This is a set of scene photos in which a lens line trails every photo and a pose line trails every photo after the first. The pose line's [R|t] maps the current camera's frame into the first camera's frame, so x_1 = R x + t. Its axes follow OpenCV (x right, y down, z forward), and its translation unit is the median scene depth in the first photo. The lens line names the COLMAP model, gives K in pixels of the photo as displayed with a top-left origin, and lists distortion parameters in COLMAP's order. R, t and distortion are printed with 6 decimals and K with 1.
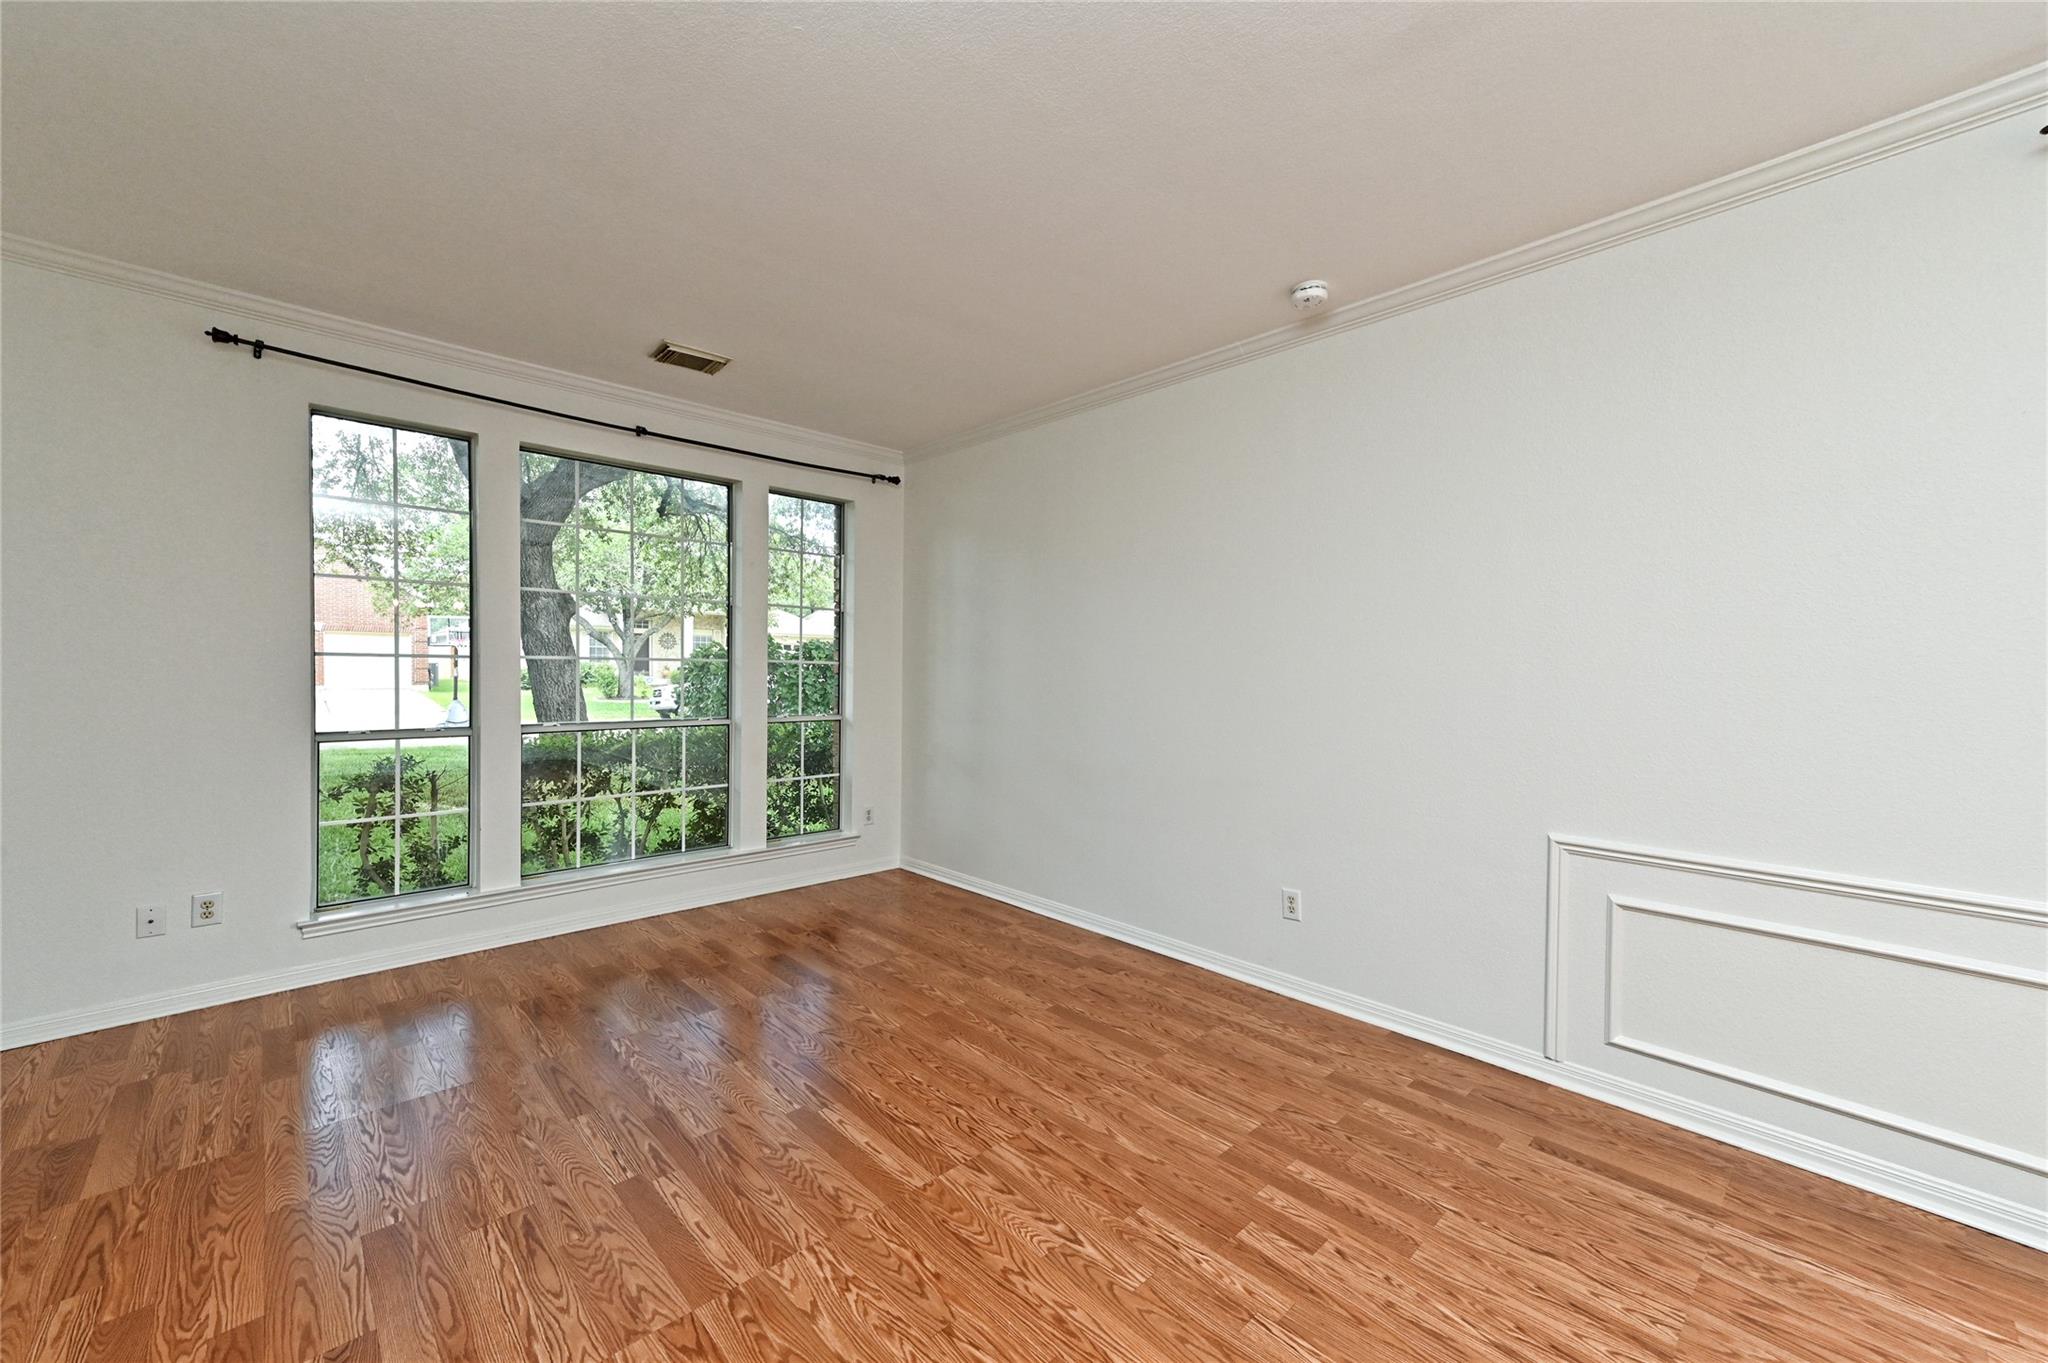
lens RADIAL K [[801.8, 0, 1023.2], [0, 801.8, 682.2], [0, 0, 1]] dist [0.026619, 0.000074]
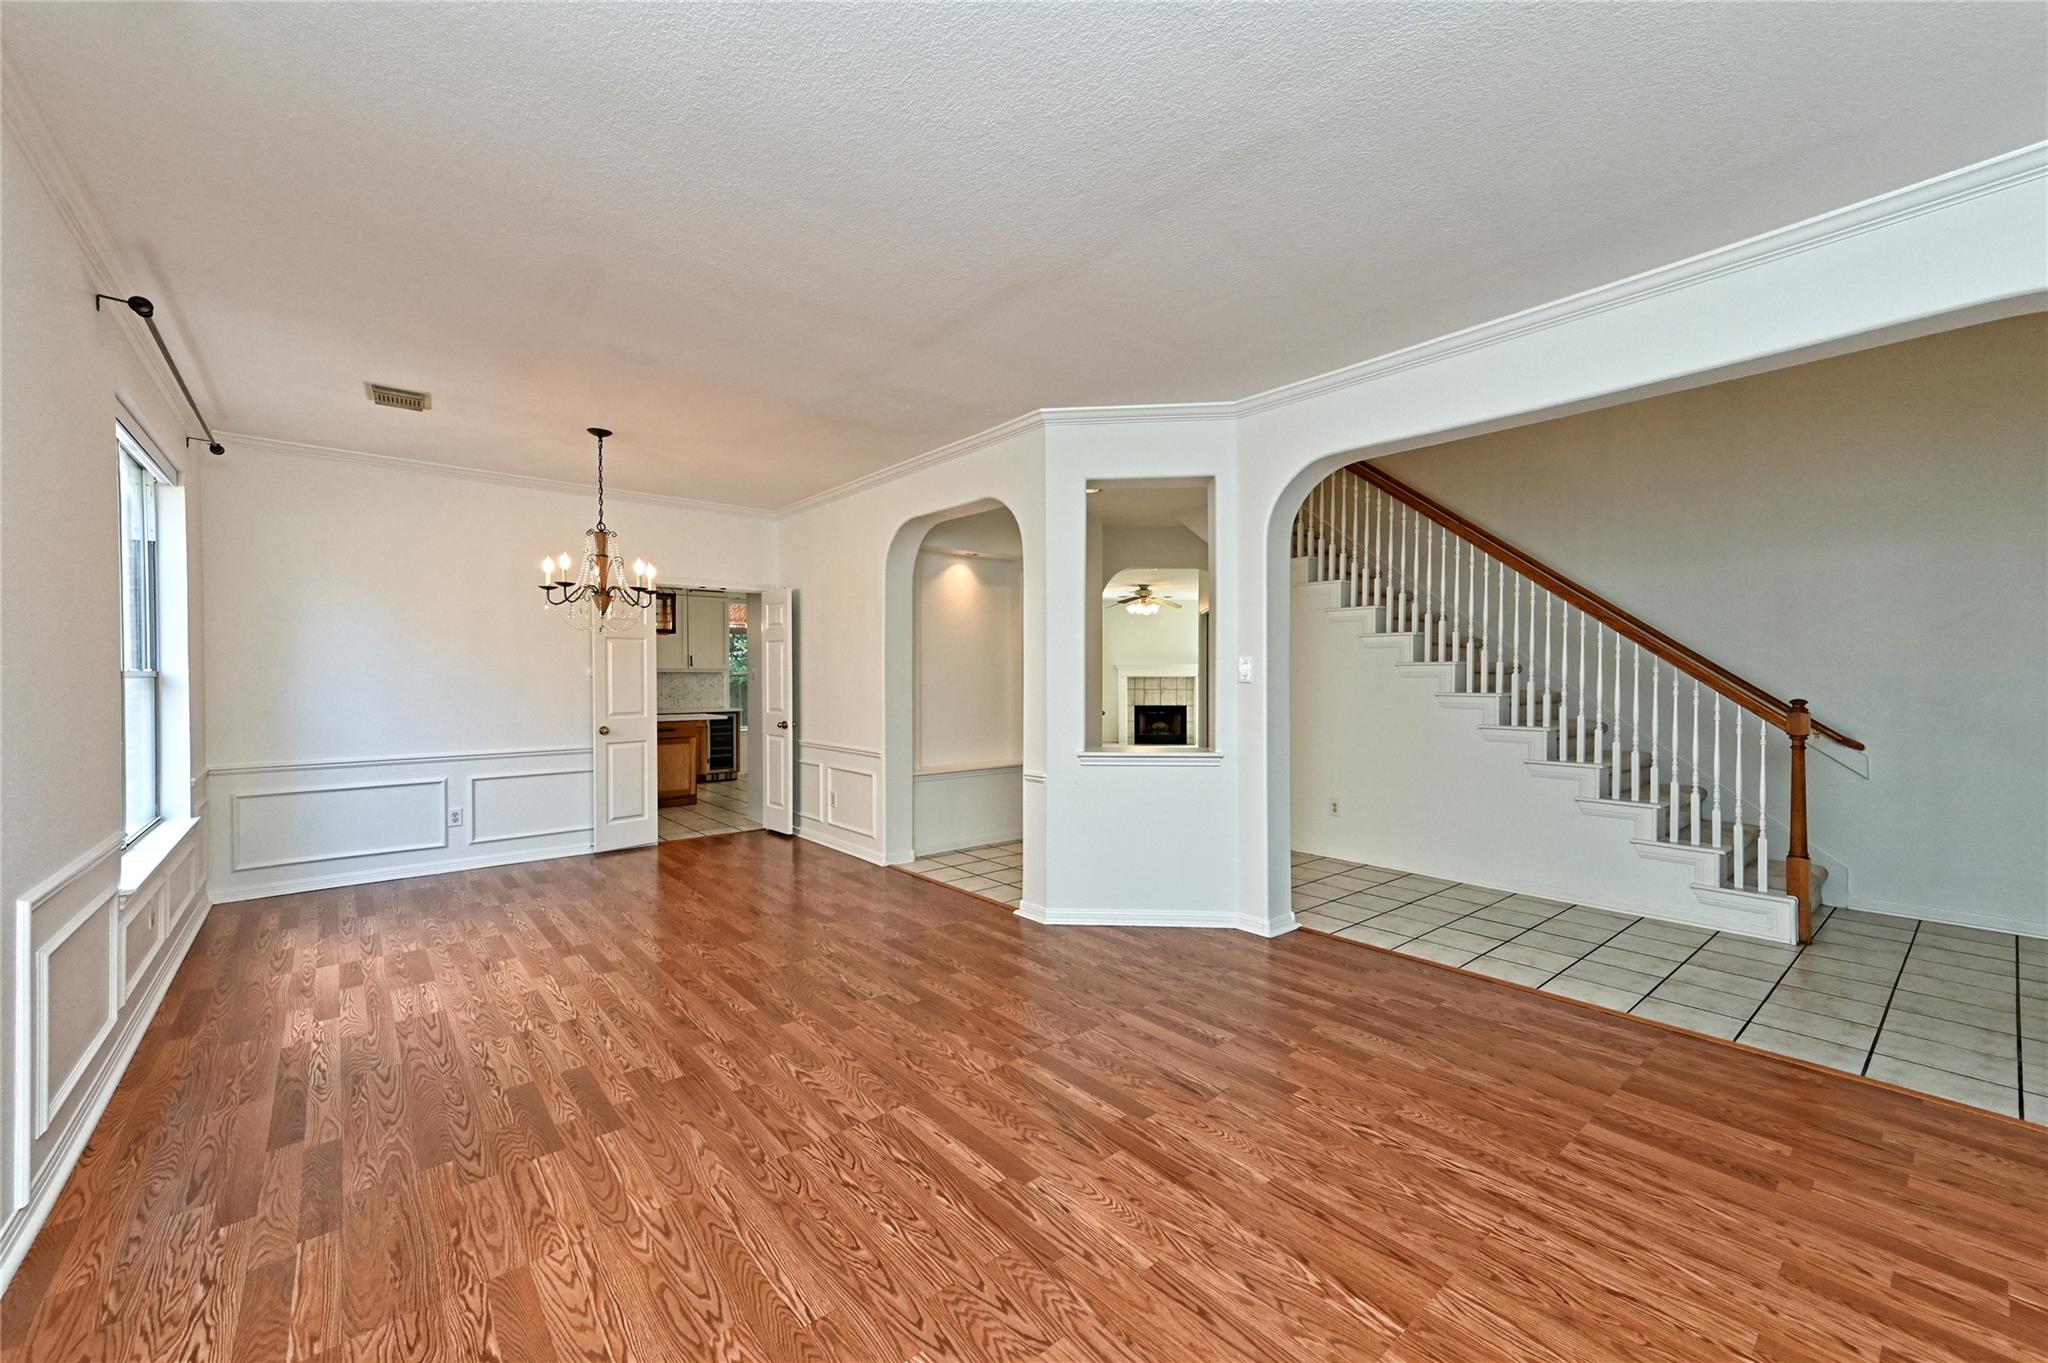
lens RADIAL K [[801.8, 0, 1017.1], [0, 801.8, 677.0], [0, 0, 1]] dist [0.026619, 0.000074]
pose [[-0.998073, -0.006321, 0.061723, -0.295580], [-0.005188, 0.999815, 0.018501, -0.032050], [-0.061829, 0.018145, -0.997922, 1.747553]]
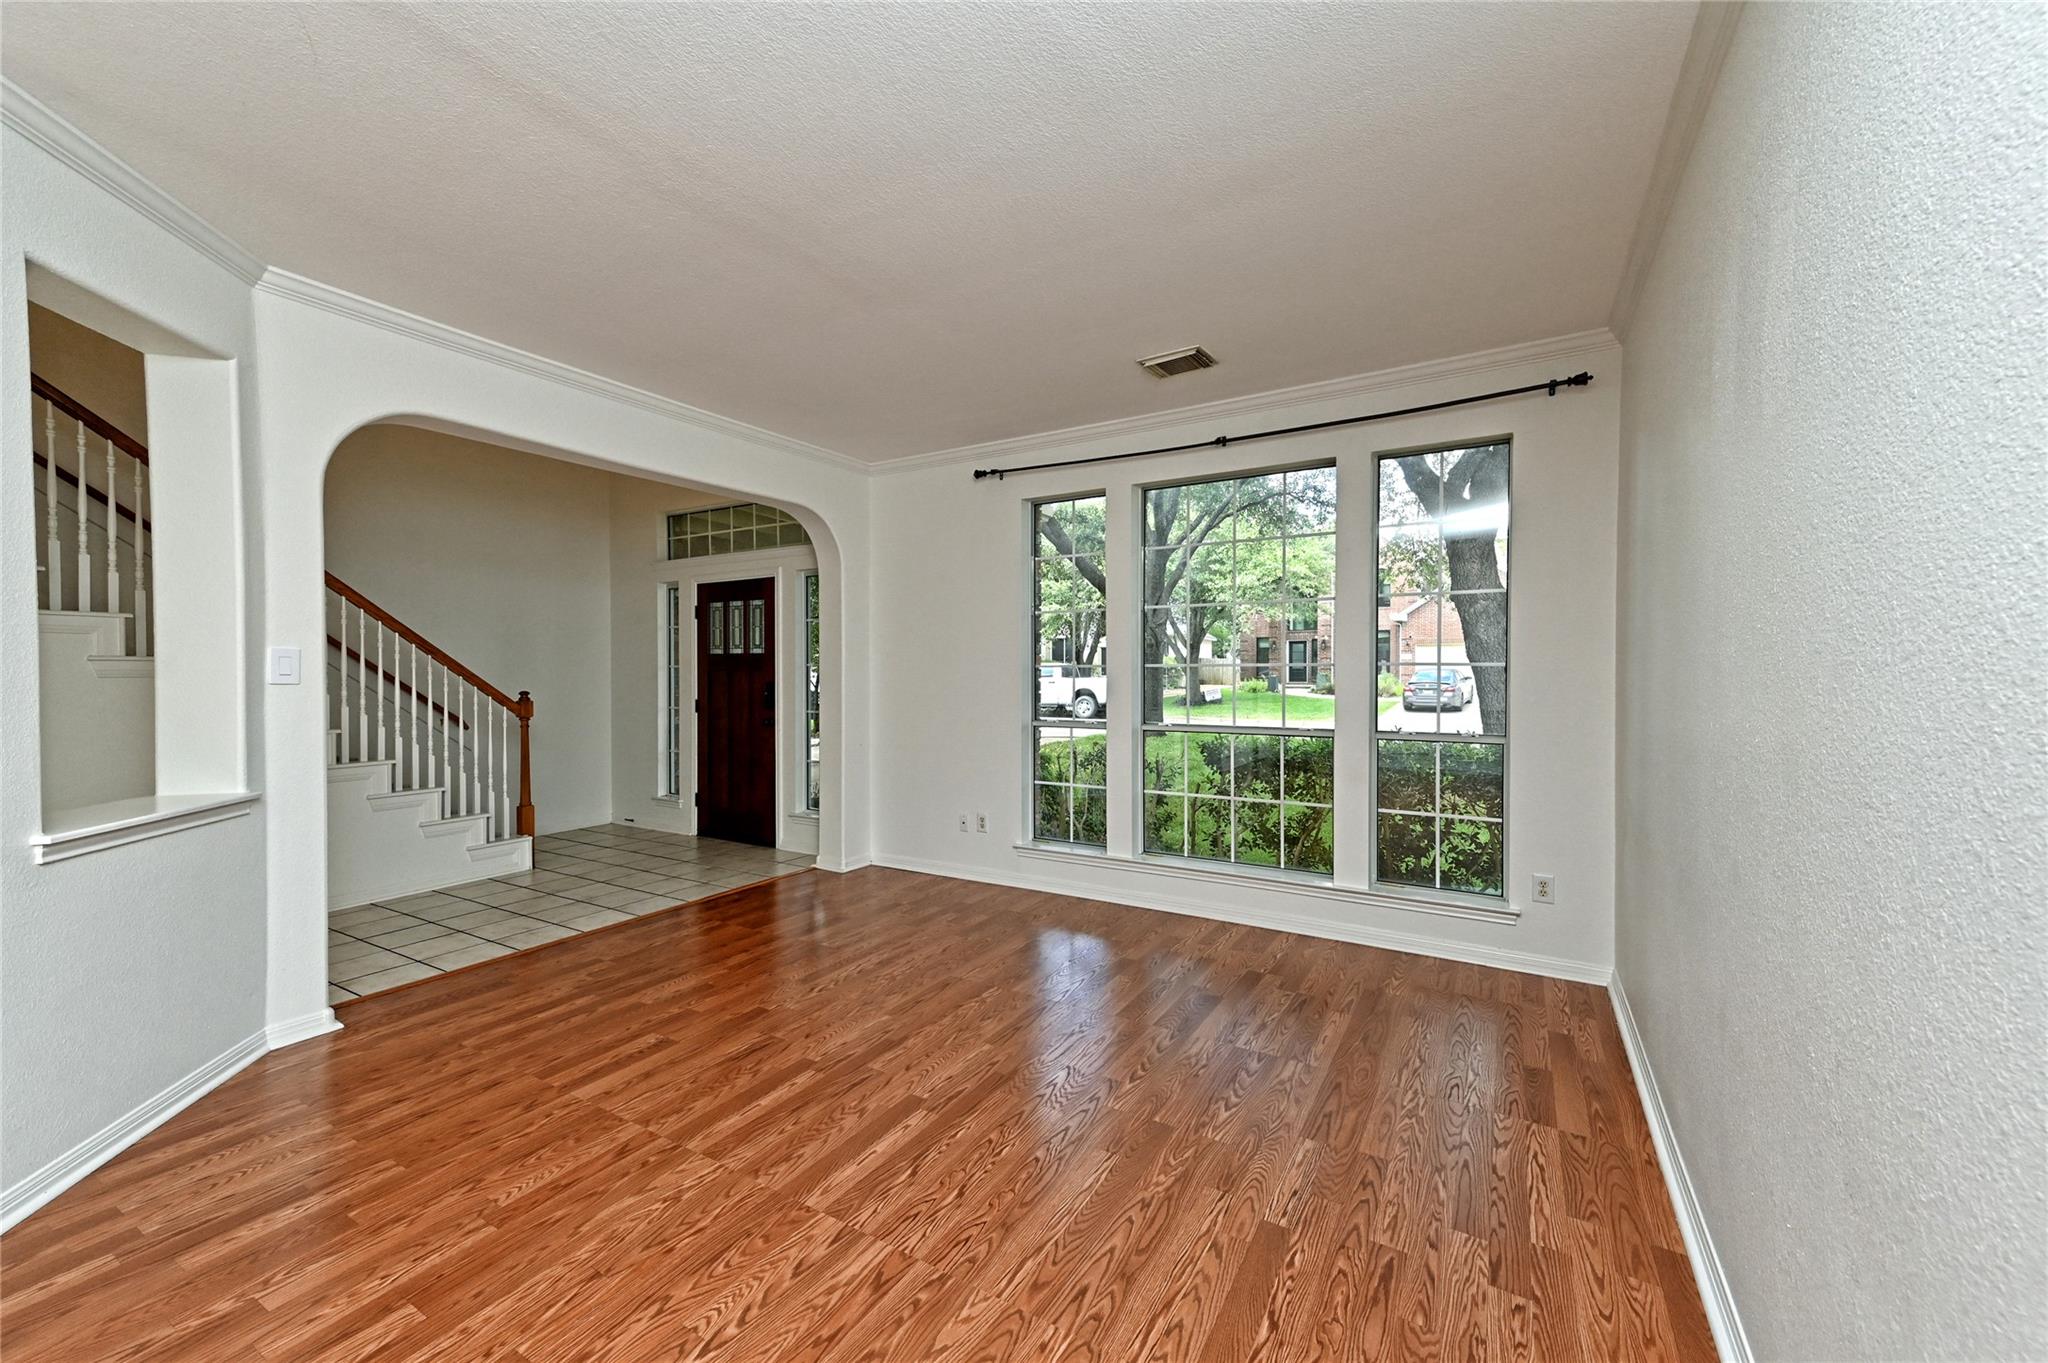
lens RADIAL K [[801.8, 0, 1020.5], [0, 801.8, 684.3], [0, 0, 1]] dist [0.026619, 0.000074]
pose [[0.262585, 0.005226, -0.964895, 0.706957], [-0.010579, 0.999941, 0.002537, -0.007920], [0.964851, 0.009542, 0.262625, 0.791792]]
